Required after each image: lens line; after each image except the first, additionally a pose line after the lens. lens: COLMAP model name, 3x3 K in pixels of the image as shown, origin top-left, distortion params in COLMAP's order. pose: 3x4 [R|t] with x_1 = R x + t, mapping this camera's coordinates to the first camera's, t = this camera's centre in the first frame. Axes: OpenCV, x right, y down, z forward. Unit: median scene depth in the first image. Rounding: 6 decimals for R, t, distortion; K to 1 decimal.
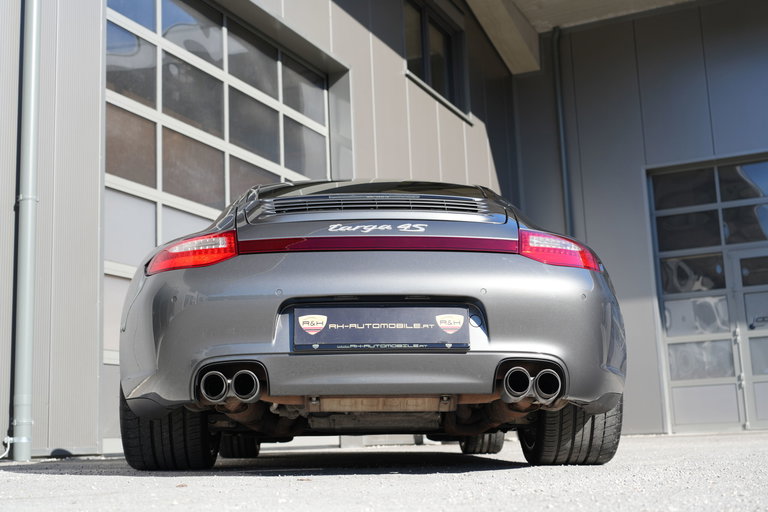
lens RADIAL K [[1039.7, 0, 384.0], [0, 1039.7, 256.0], [0, 0, 1]] dist [-0.016507, -0.120766]
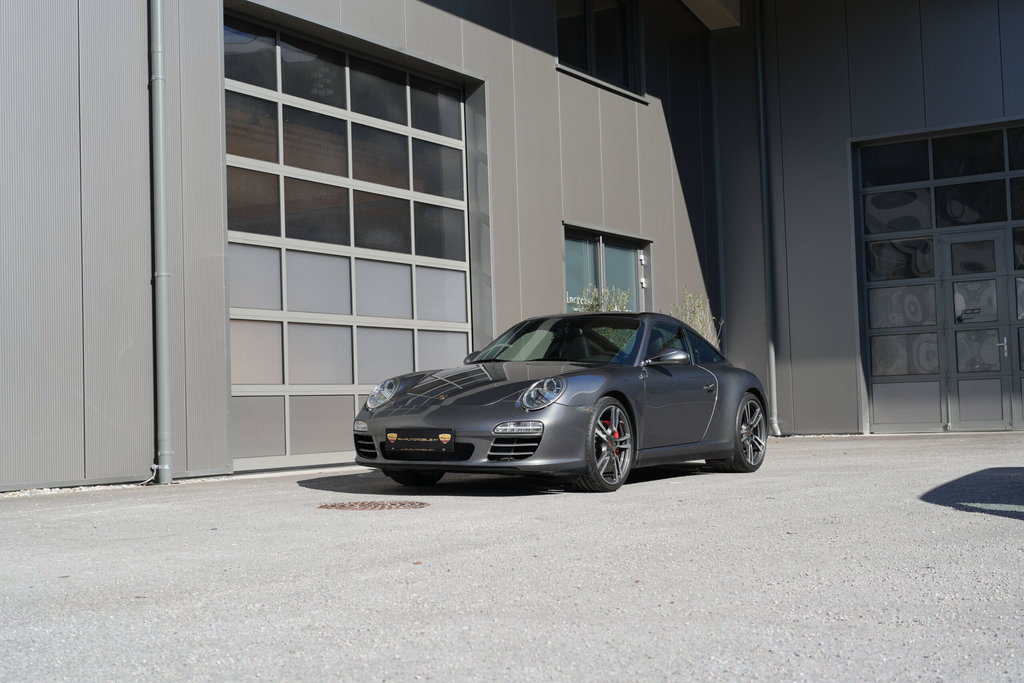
lens RADIAL K [[1386.3, 0, 512.0], [0, 1386.3, 341.5], [0, 0, 1]] dist [-0.016507, -0.120766]
pose [[0.991951, -0.000092, -0.126626, 0.183530], [0.016834, 0.991219, 0.131153, -0.121244], [0.125502, -0.132229, 0.983242, -0.382009]]
